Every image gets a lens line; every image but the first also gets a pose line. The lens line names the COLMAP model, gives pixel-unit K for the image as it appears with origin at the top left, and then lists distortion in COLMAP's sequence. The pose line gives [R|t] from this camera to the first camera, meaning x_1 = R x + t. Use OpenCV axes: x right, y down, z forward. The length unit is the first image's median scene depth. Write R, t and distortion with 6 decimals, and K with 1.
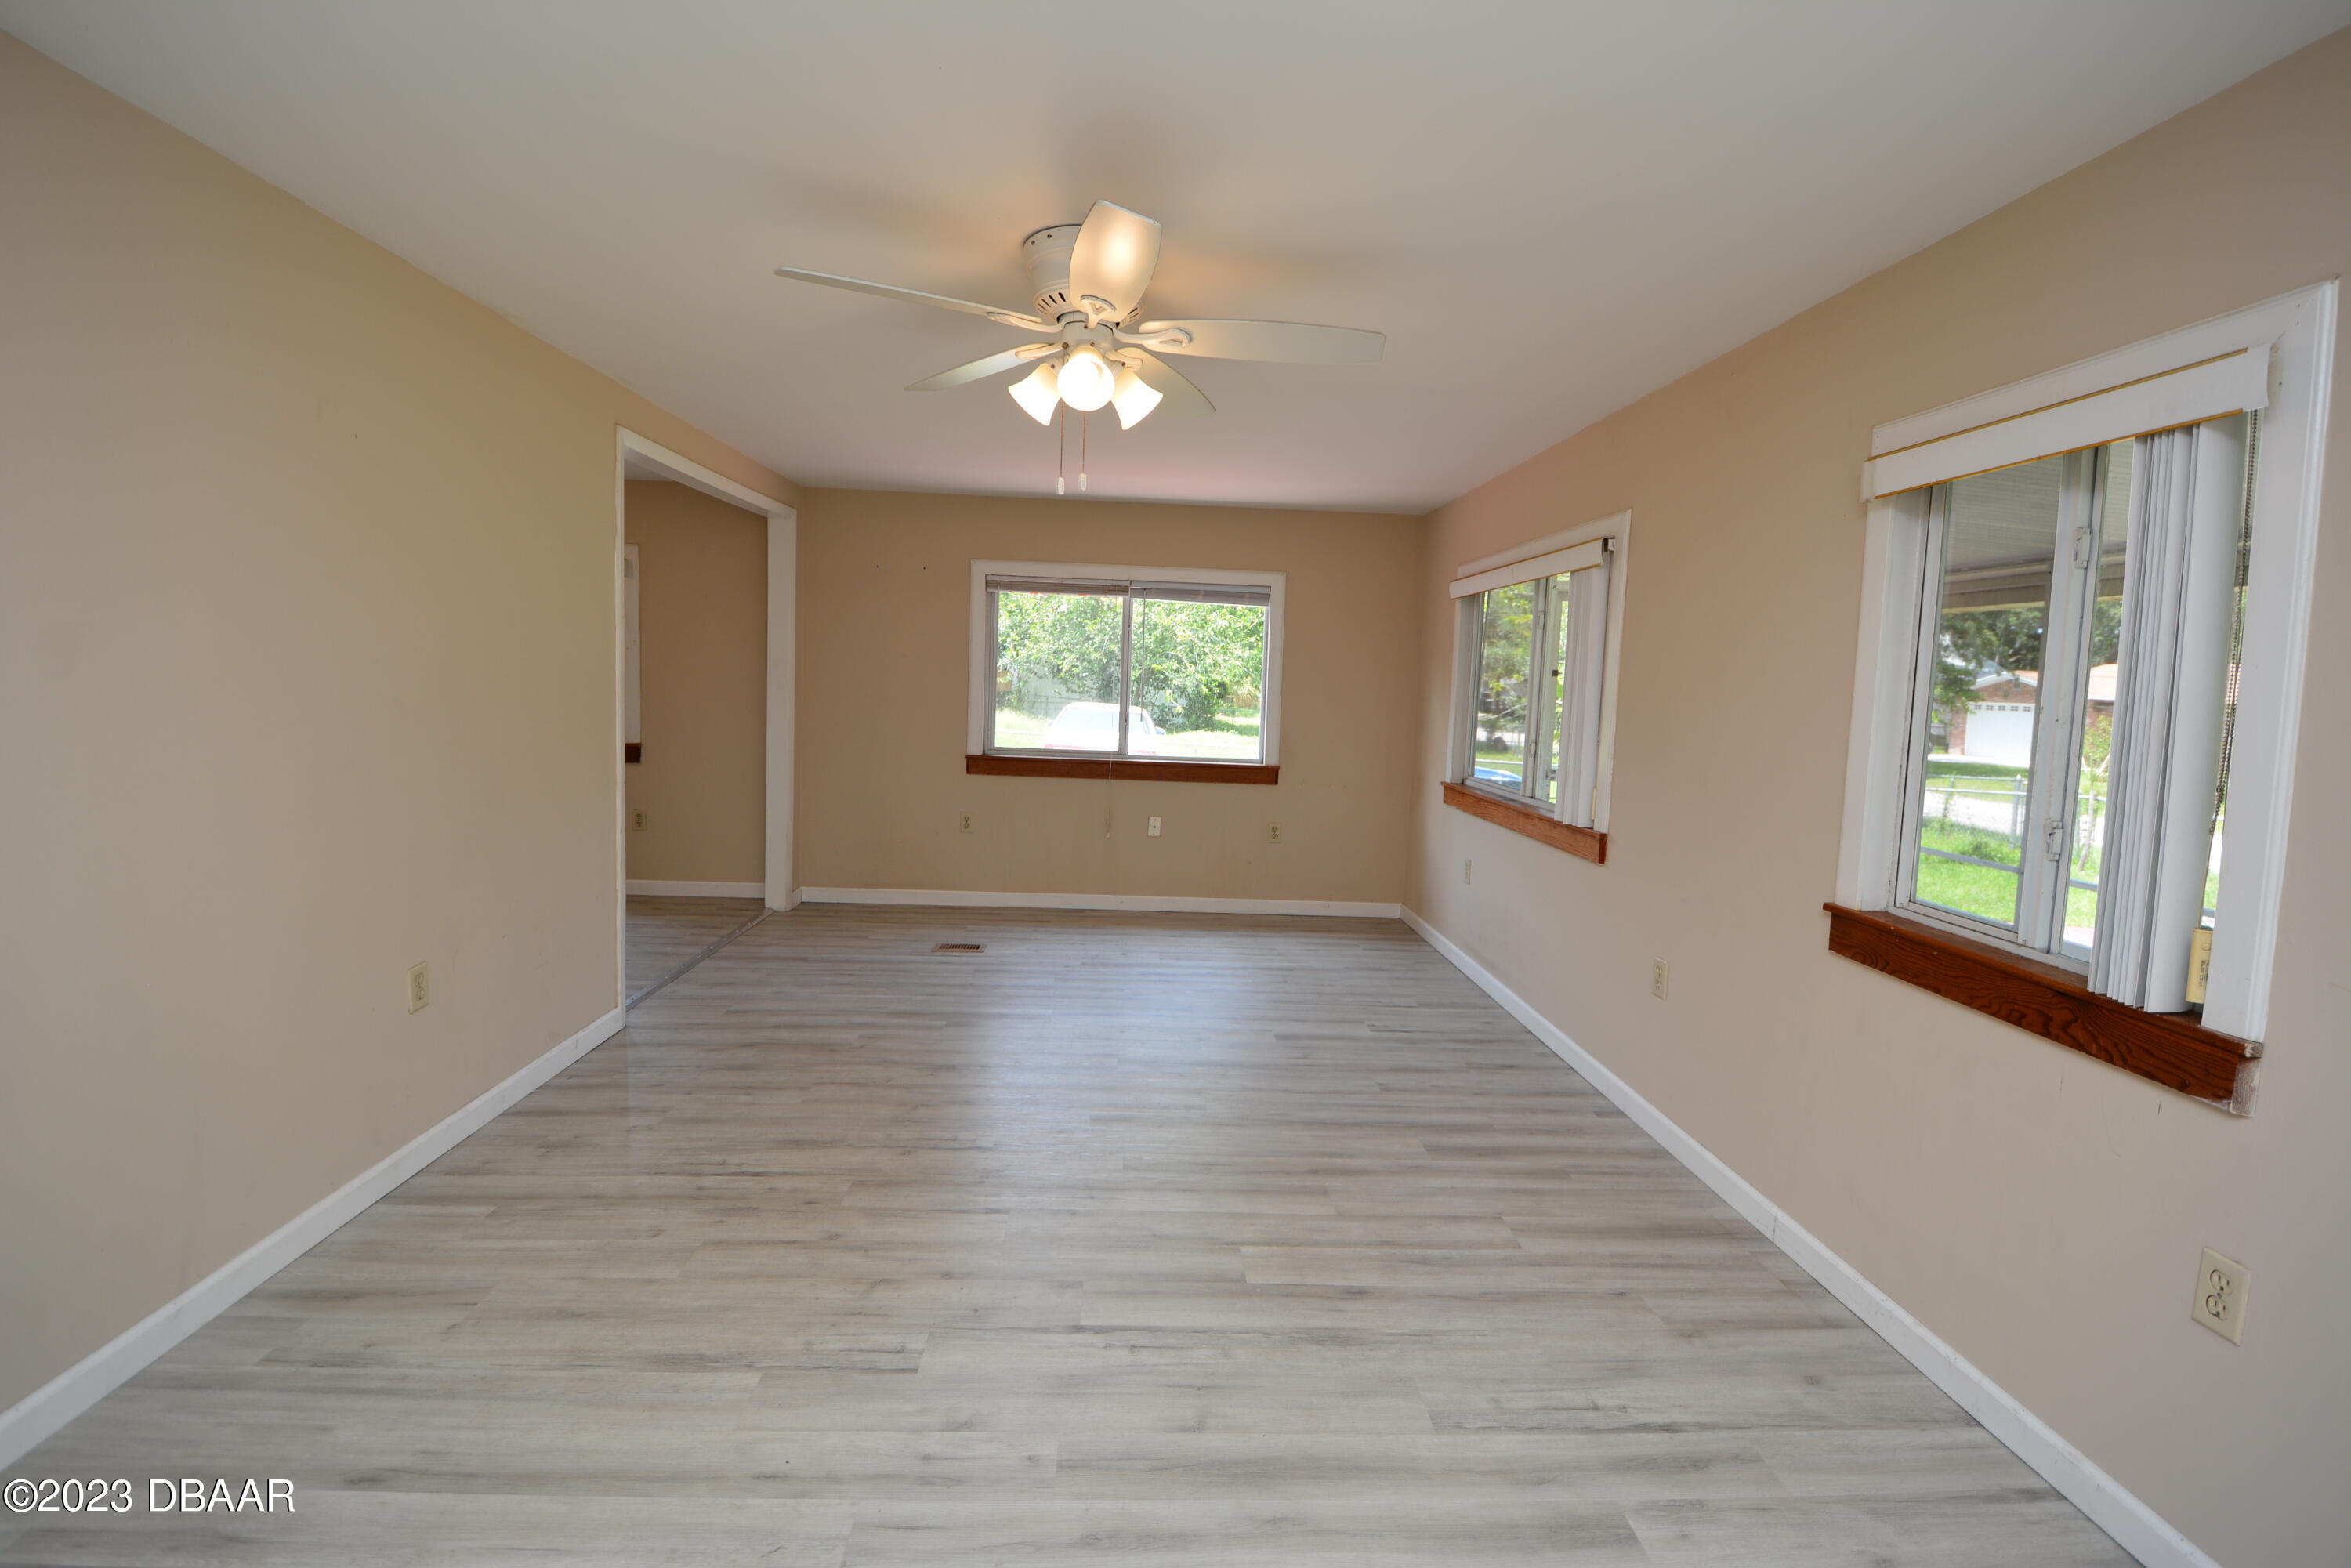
lens RADIAL K [[1033.6, 0, 1171.5], [0, 1033.6, 742.7], [0, 0, 1]] dist [0.007690, -0.018142]
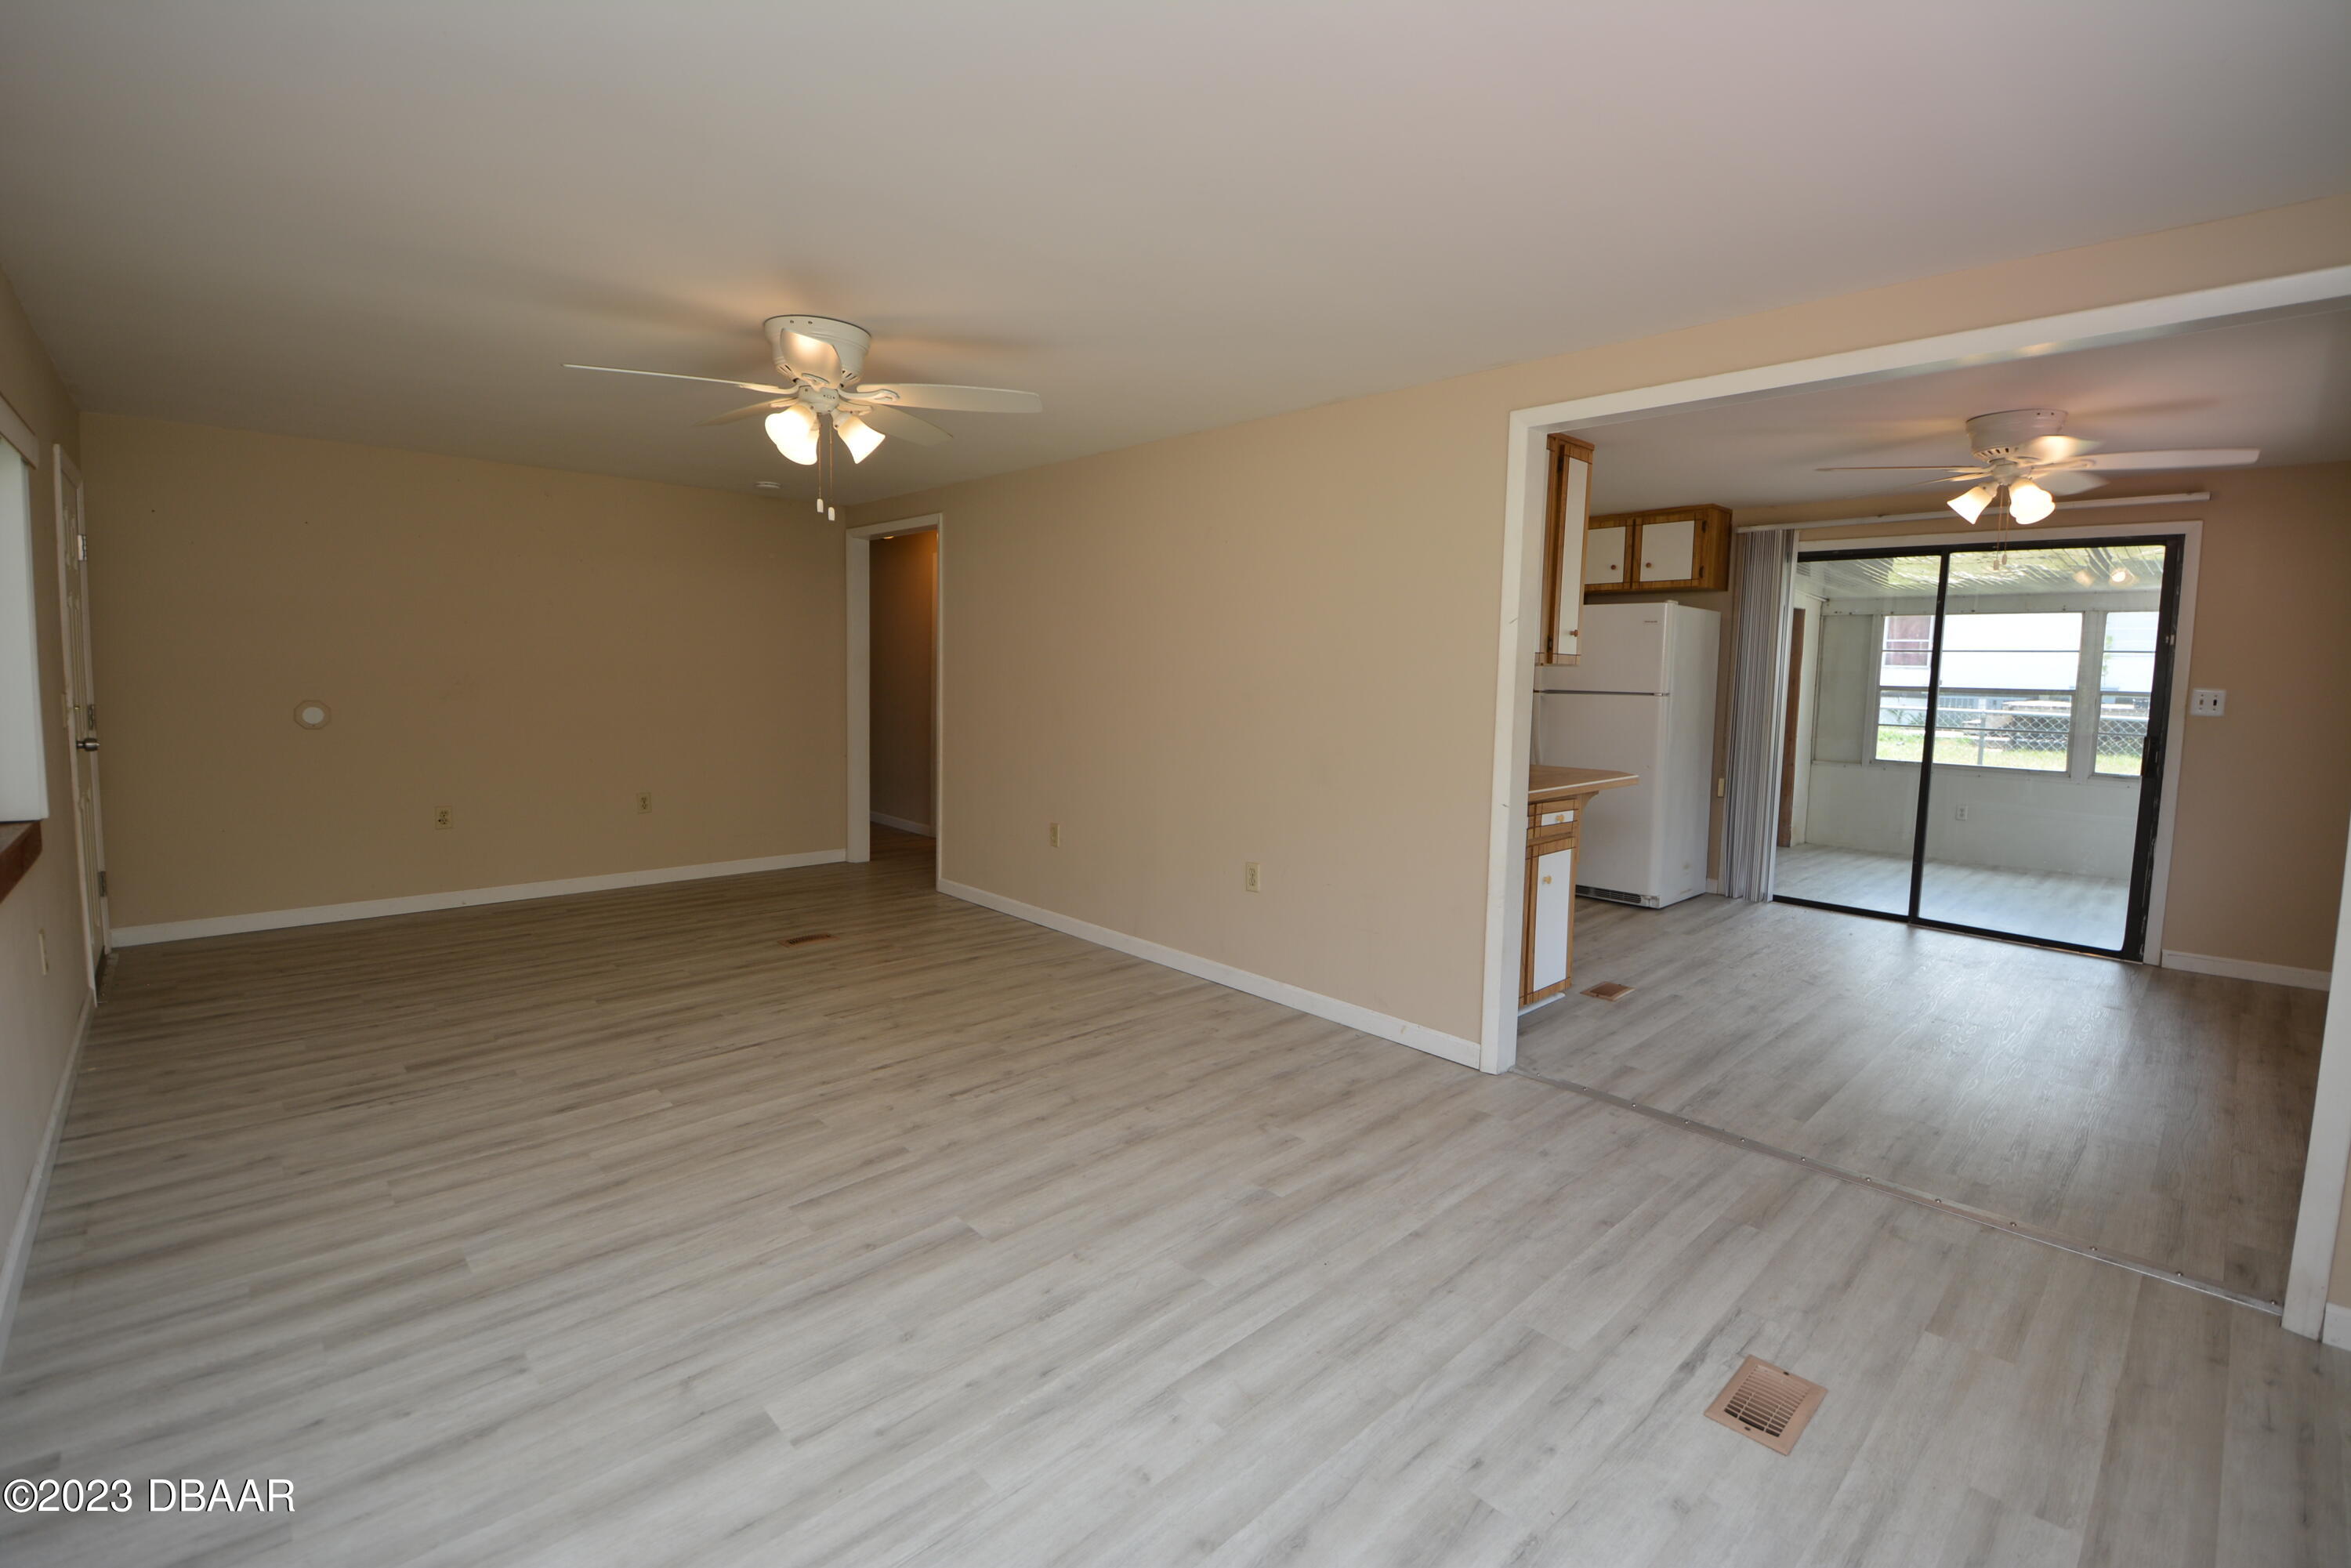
lens RADIAL K [[1033.6, 0, 1171.5], [0, 1033.6, 748.0], [0, 0, 1]] dist [0.007690, -0.018142]
pose [[-0.757491, 0.002762, -0.652840, 0.317669], [-0.088747, 0.990273, 0.107162, -0.093394], [0.646786, 0.139112, -0.749878, 1.696905]]
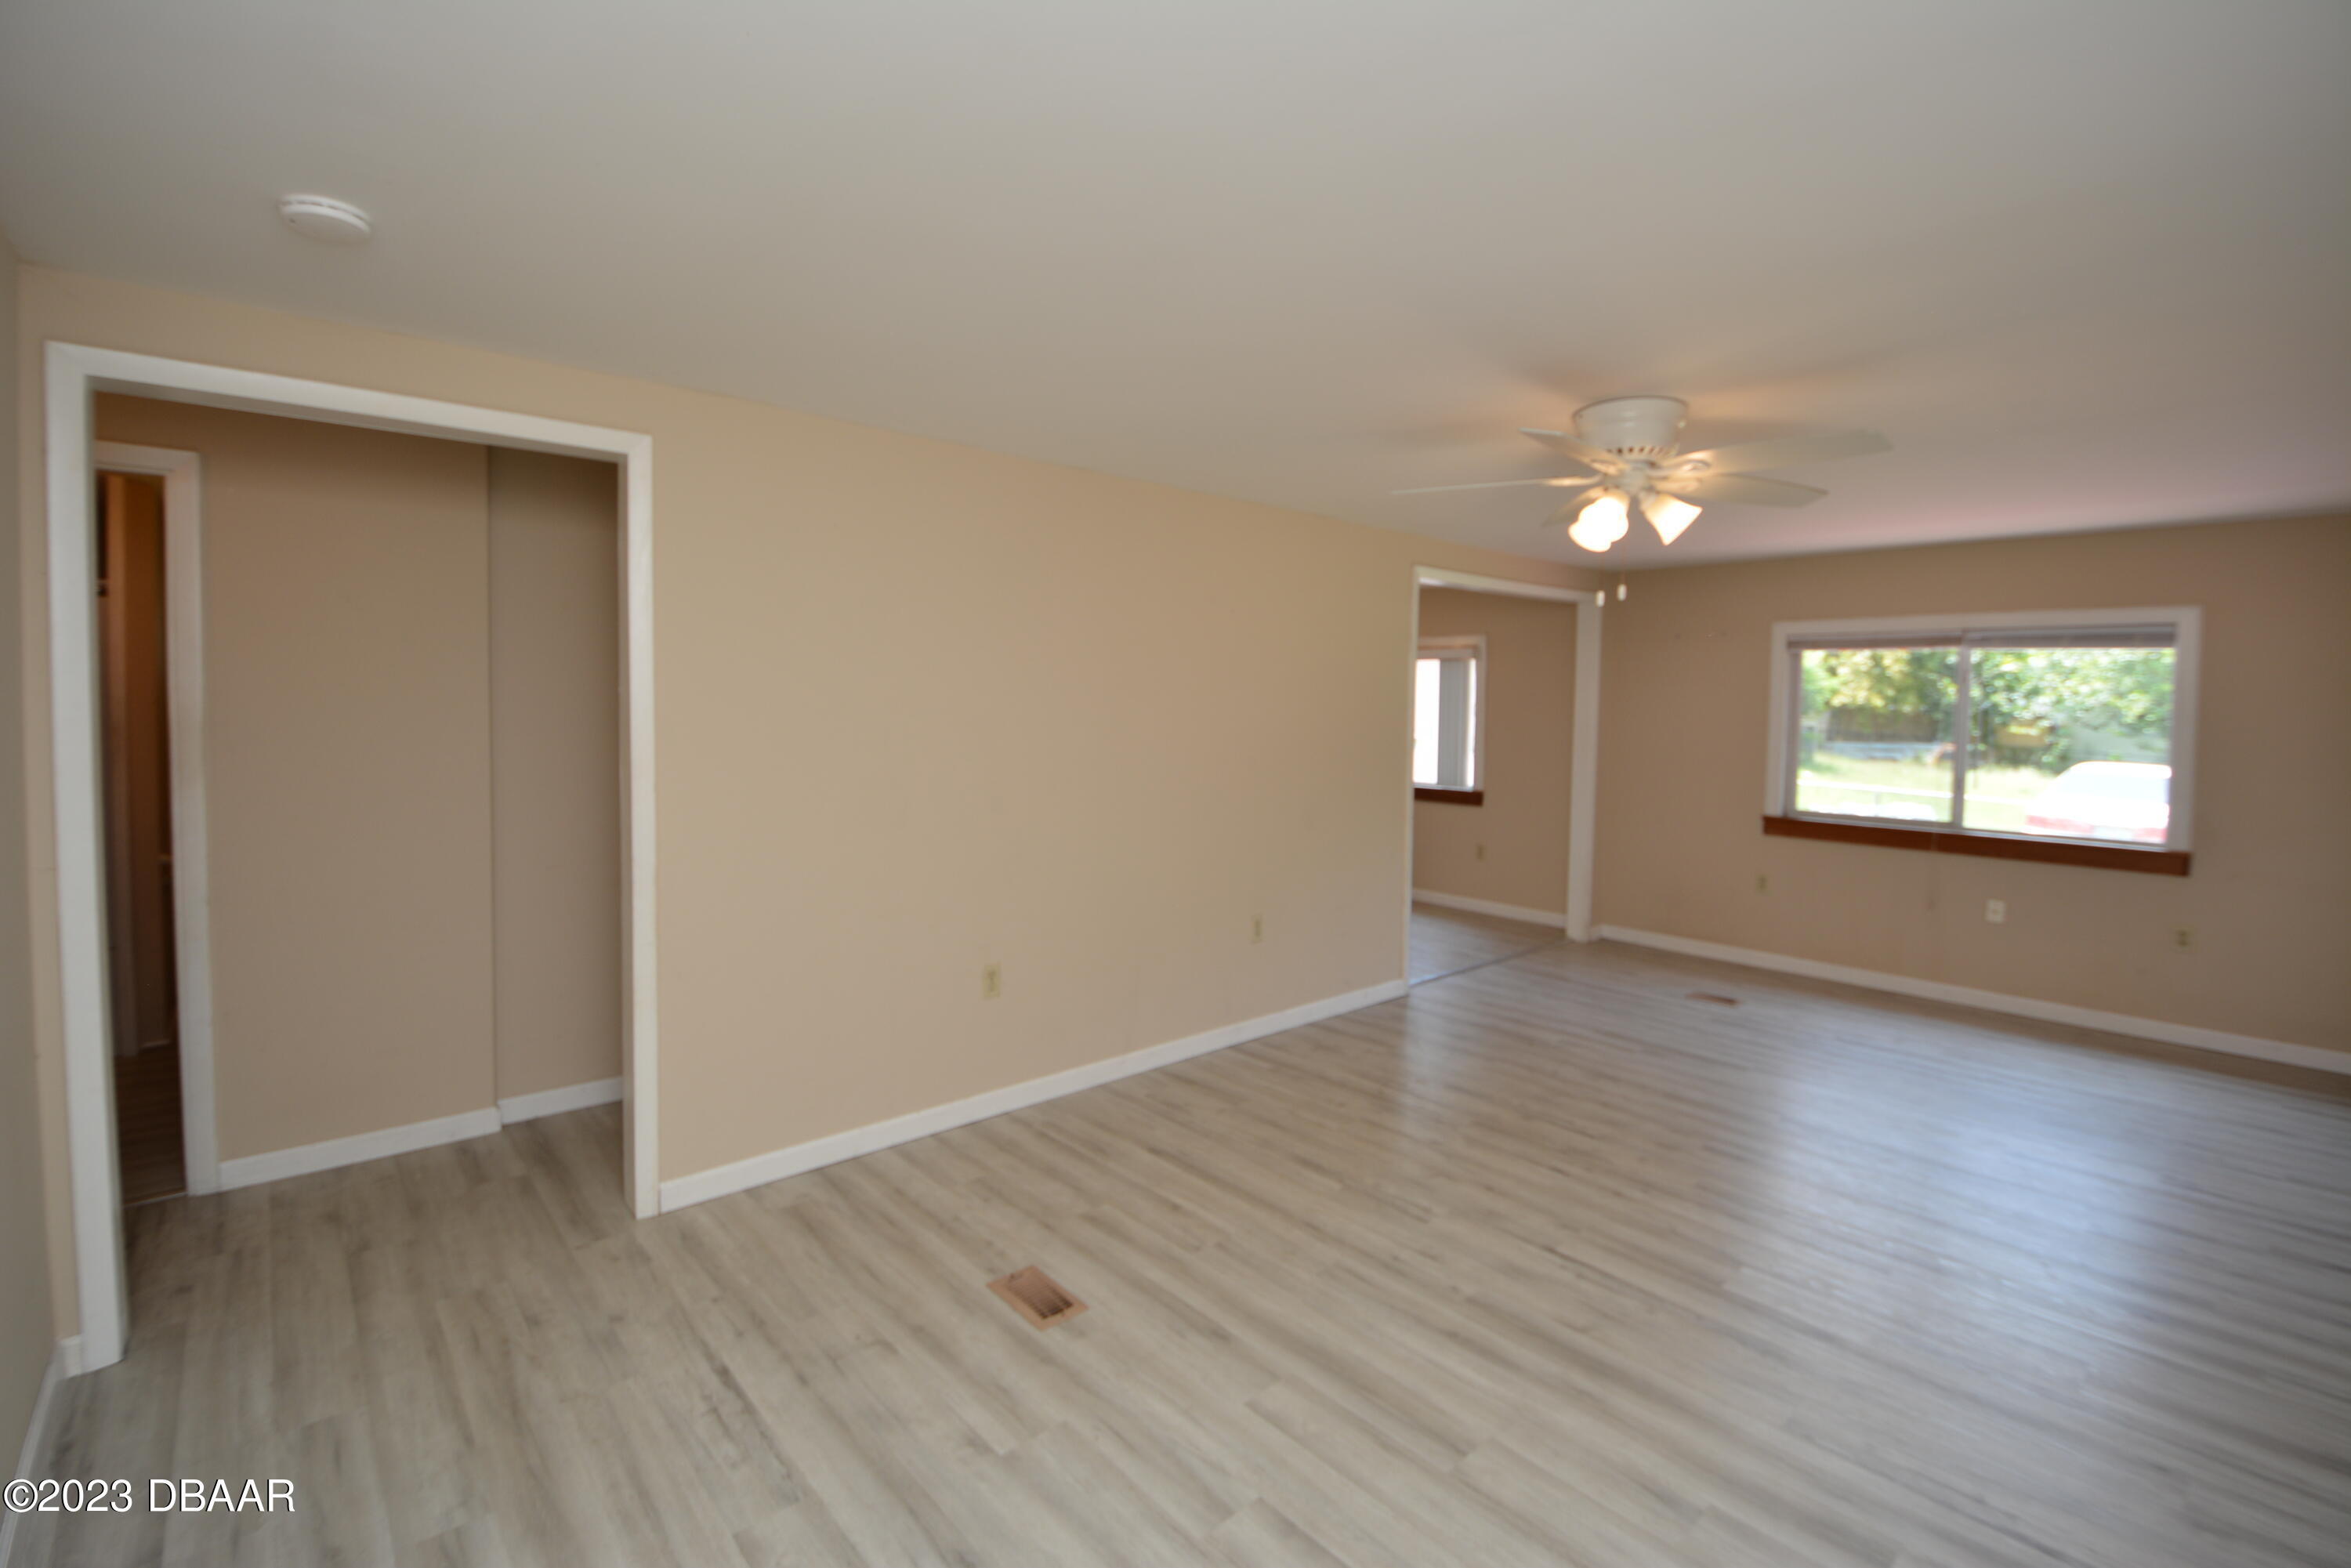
lens RADIAL K [[1033.6, 0, 1170.9], [0, 1033.6, 739.9], [0, 0, 1]] dist [0.007690, -0.018142]
pose [[0.624726, 0.002646, -0.780840, 0.405879], [-0.043736, 0.998543, -0.031608, -0.007907], [0.779618, 0.053897, 0.623932, -0.142231]]
